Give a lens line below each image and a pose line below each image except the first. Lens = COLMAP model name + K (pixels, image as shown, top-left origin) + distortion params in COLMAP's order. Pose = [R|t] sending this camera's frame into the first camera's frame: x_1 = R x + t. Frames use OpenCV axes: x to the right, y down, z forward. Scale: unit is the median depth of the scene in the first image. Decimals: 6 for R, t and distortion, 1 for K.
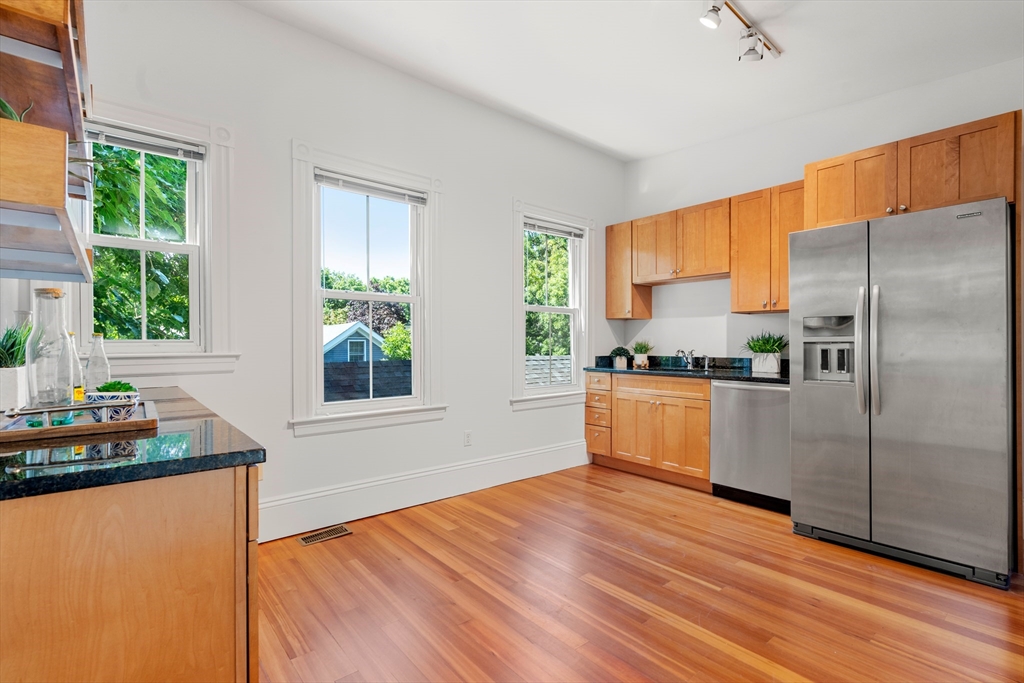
lens RADIAL K [[471.6, 0, 514.0], [0, 471.6, 344.2], [0, 0, 1]] dist [-0.000904, 0.000509]
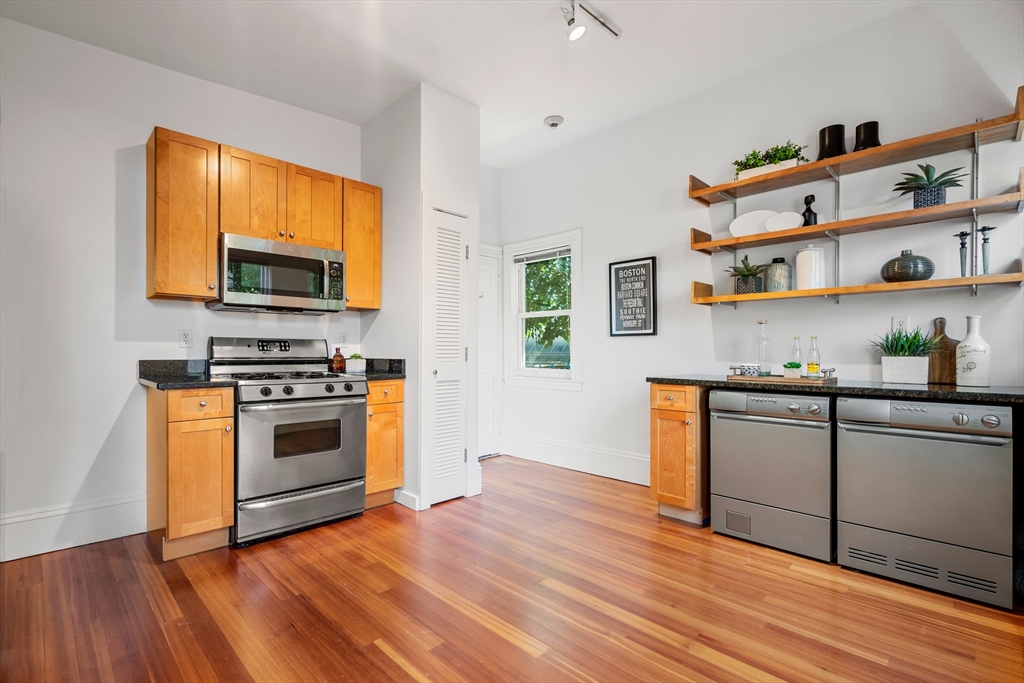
lens RADIAL K [[471.6, 0, 510.1], [0, 471.6, 346.7], [0, 0, 1]] dist [-0.000904, 0.000509]
pose [[-0.996372, -0.002951, -0.085053, 0.268287], [-0.002538, 0.999984, -0.004957, 0.018571], [0.085066, -0.004724, -0.996364, 1.763882]]
